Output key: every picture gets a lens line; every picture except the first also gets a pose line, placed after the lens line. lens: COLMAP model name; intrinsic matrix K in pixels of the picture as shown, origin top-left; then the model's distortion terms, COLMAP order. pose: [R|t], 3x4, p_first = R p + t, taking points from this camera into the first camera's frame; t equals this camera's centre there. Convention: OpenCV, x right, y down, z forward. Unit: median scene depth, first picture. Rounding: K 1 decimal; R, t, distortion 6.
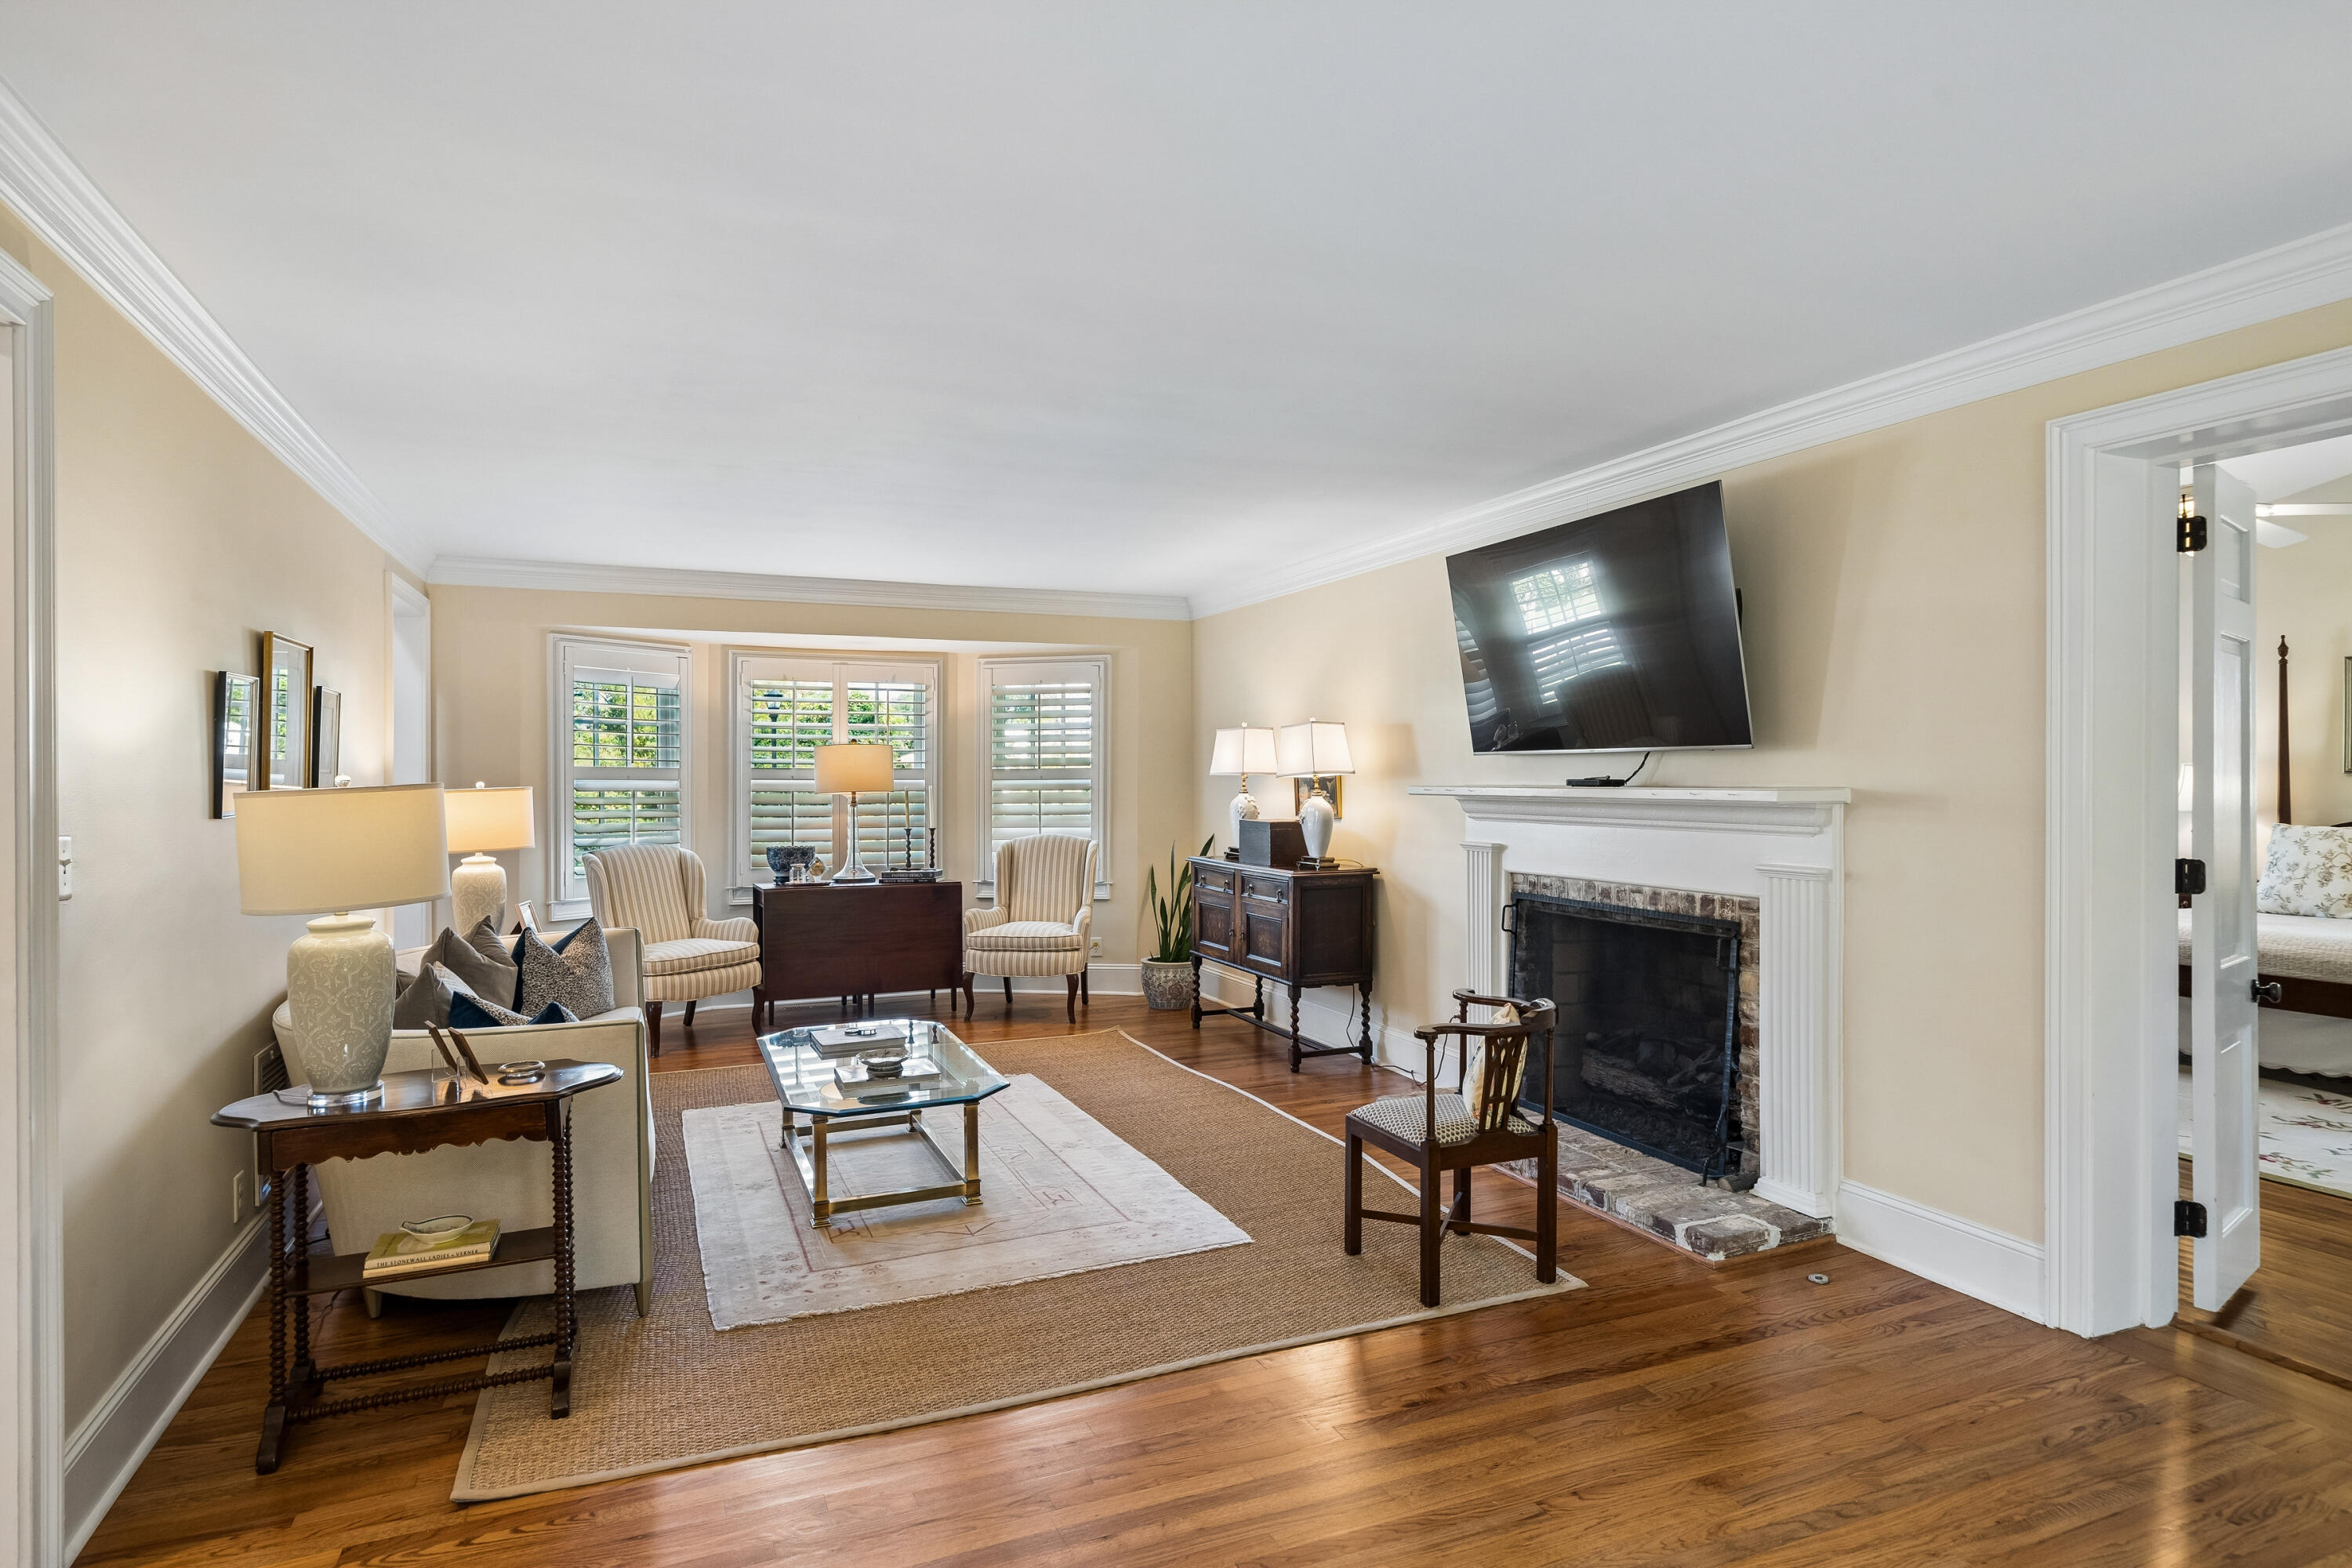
lens RADIAL K [[1208.9, 0, 1158.1], [0, 1208.9, 782.3], [0, 0, 1]] dist [-0.002181, 0.001509]
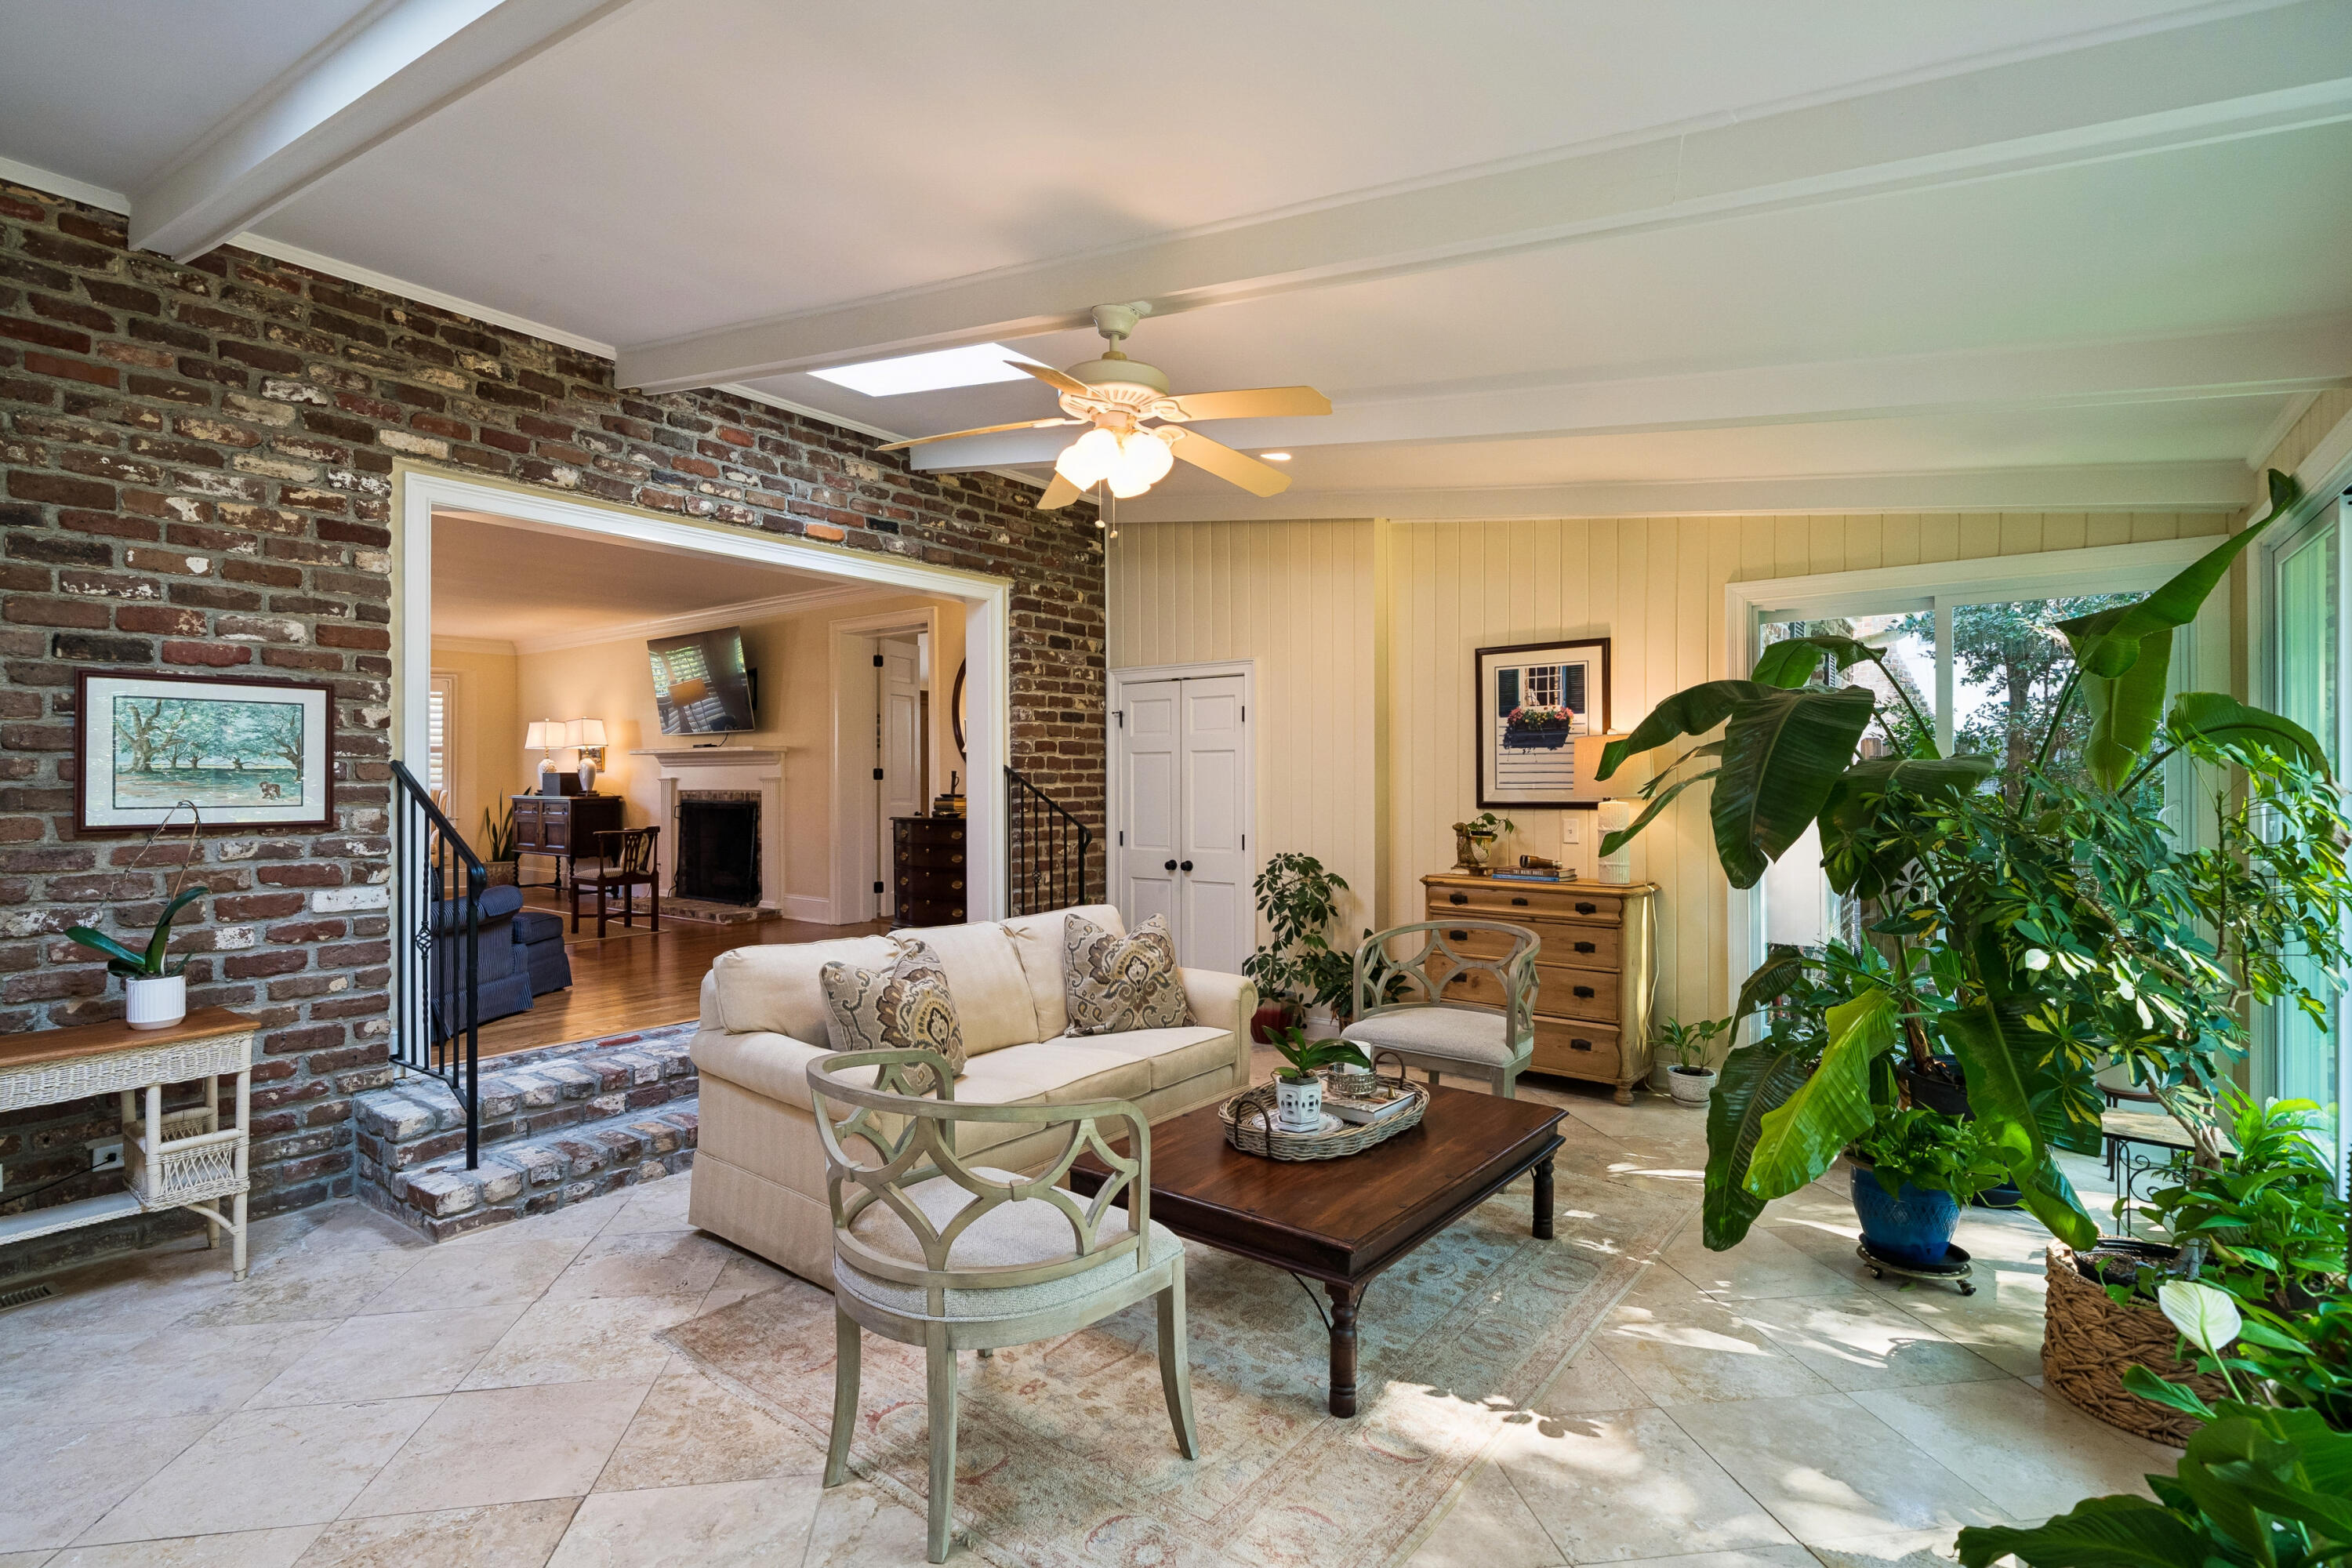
lens RADIAL K [[1098.6, 0, 1155.4], [0, 1098.6, 777.7], [0, 0, 1]] dist [-0.002034, 0.001761]
pose [[0.864049, 0.000306, 0.503407, 0.045425], [0.004066, 0.999963, -0.007588, 0.075825], [-0.503391, 0.008603, 0.864016, -1.191296]]
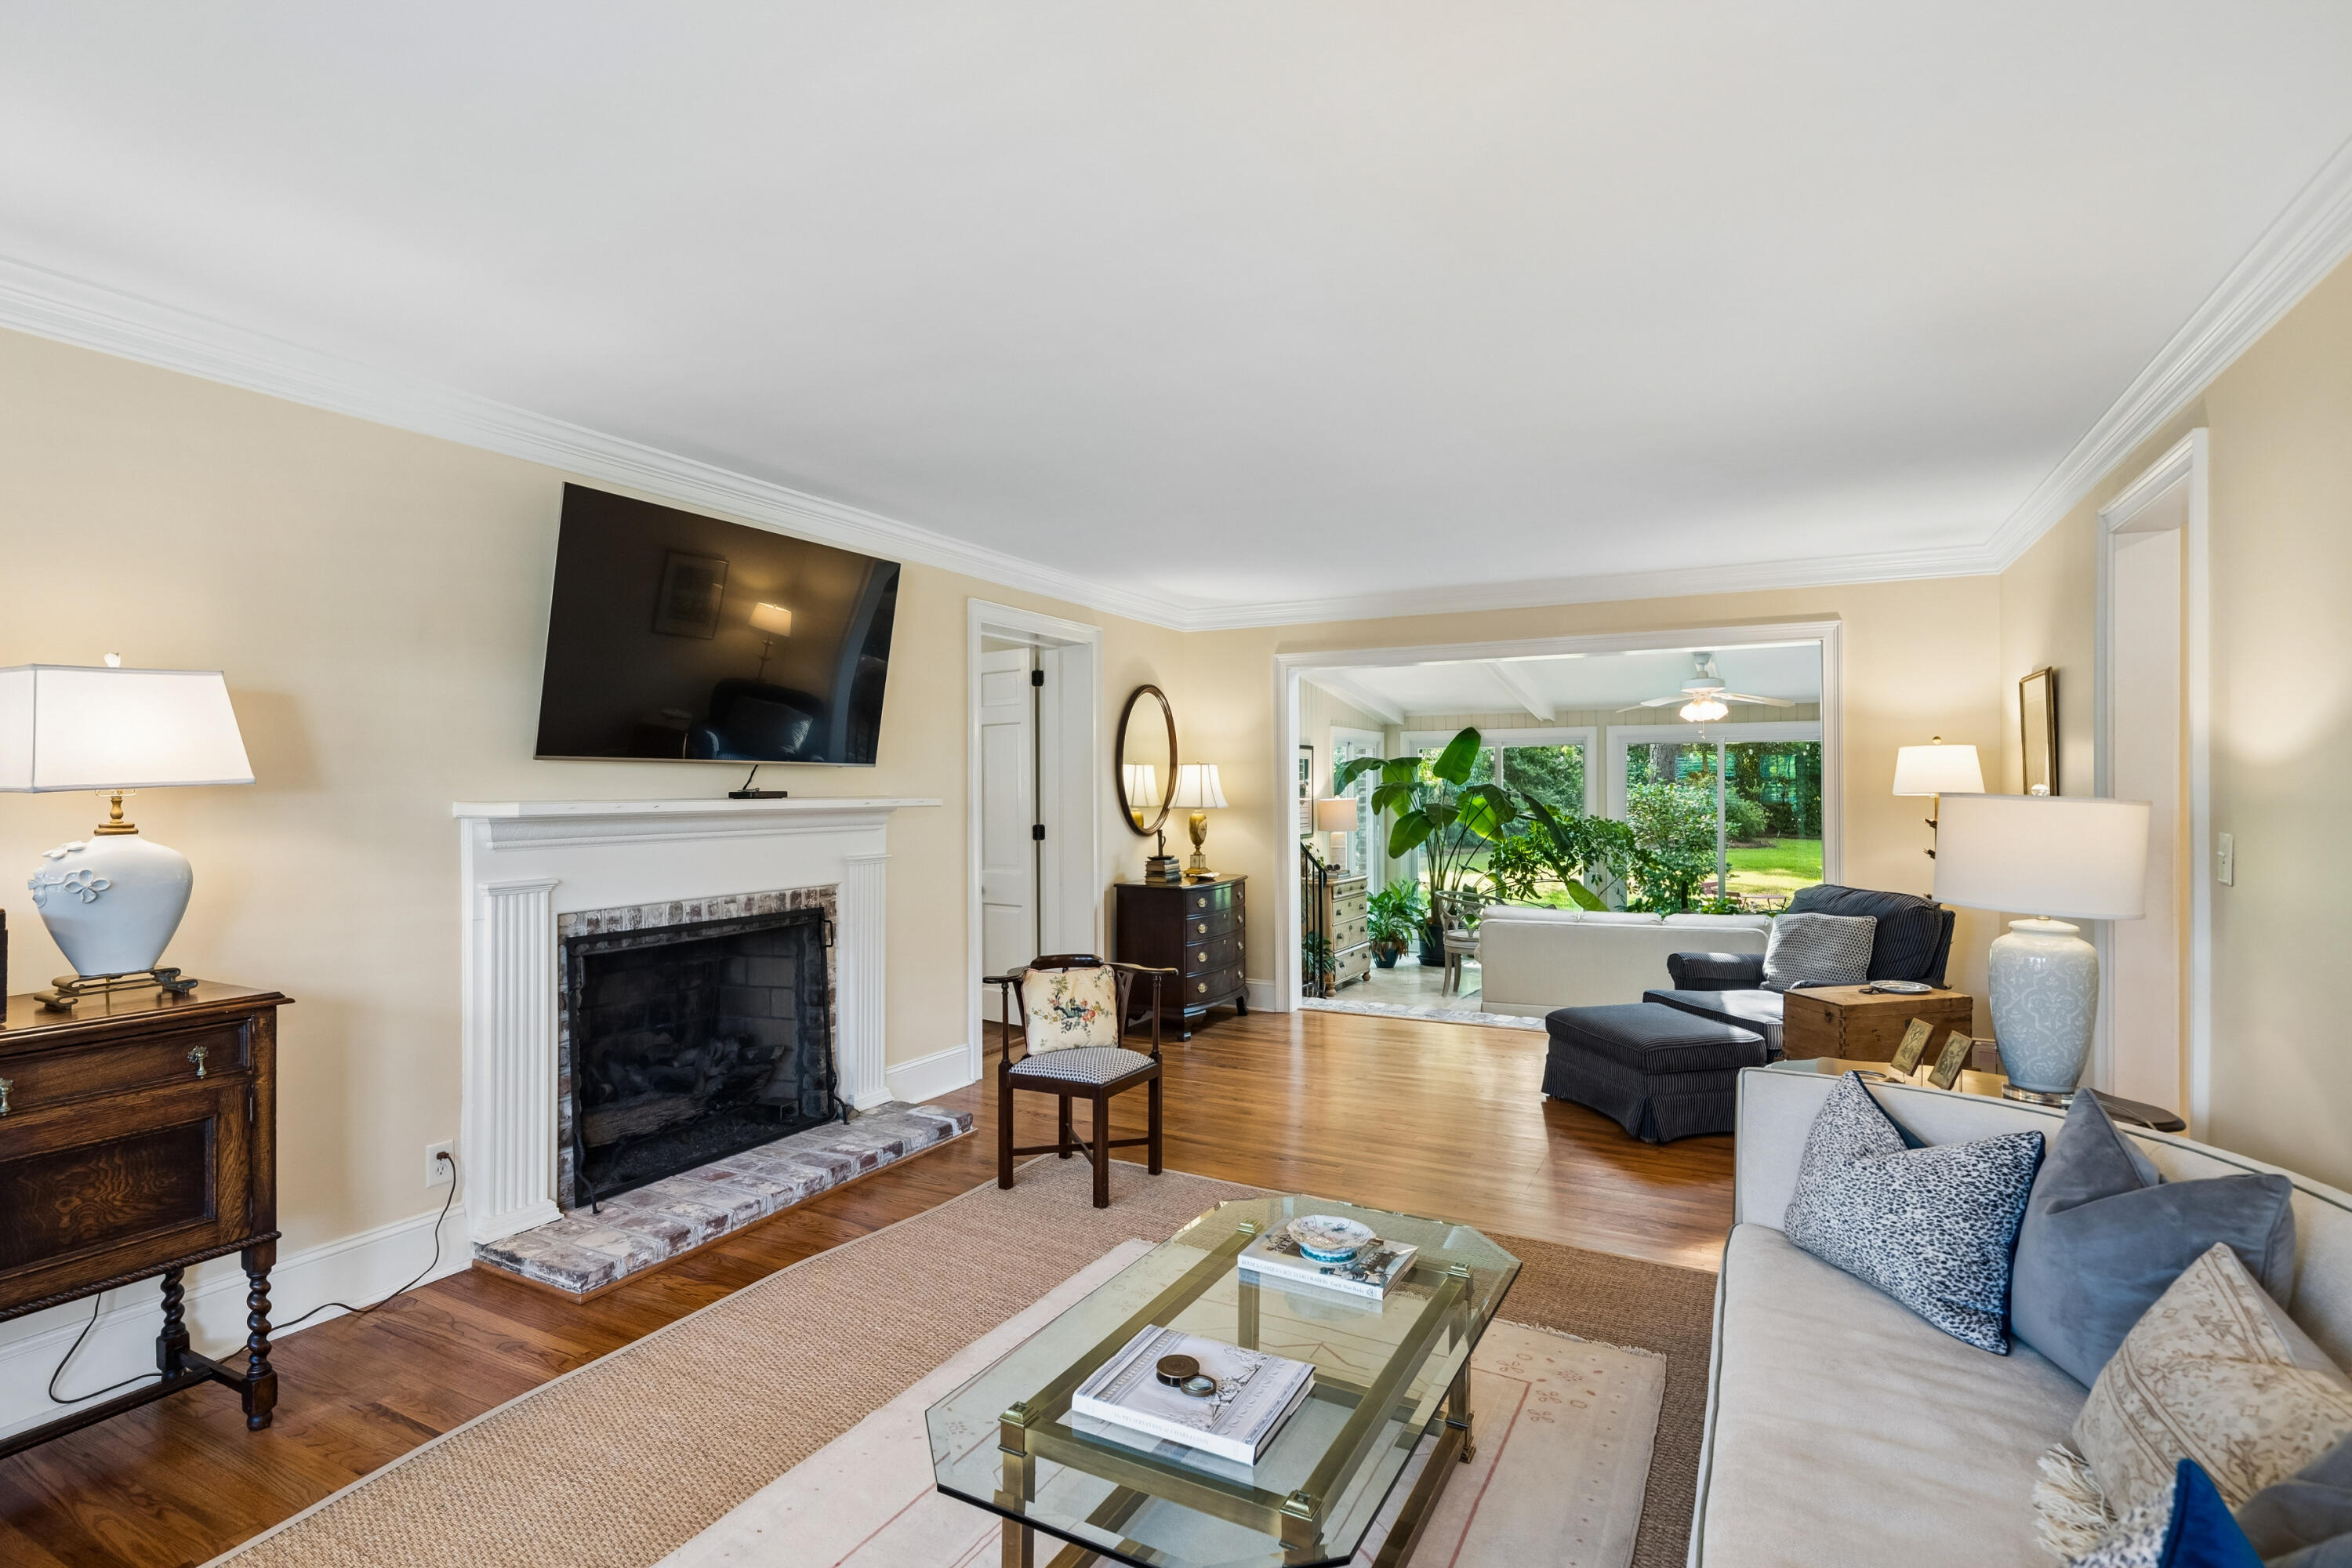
lens RADIAL K [[1128.6, 0, 1160.4], [0, 1128.6, 780.7], [0, 0, 1]] dist [-0.001043, 0.000086]
pose [[-0.607076, 0.005961, 0.794621, -0.557068], [0.005620, 0.999979, -0.003208, -0.006066], [-0.794624, 0.002519, -0.607097, 1.238854]]
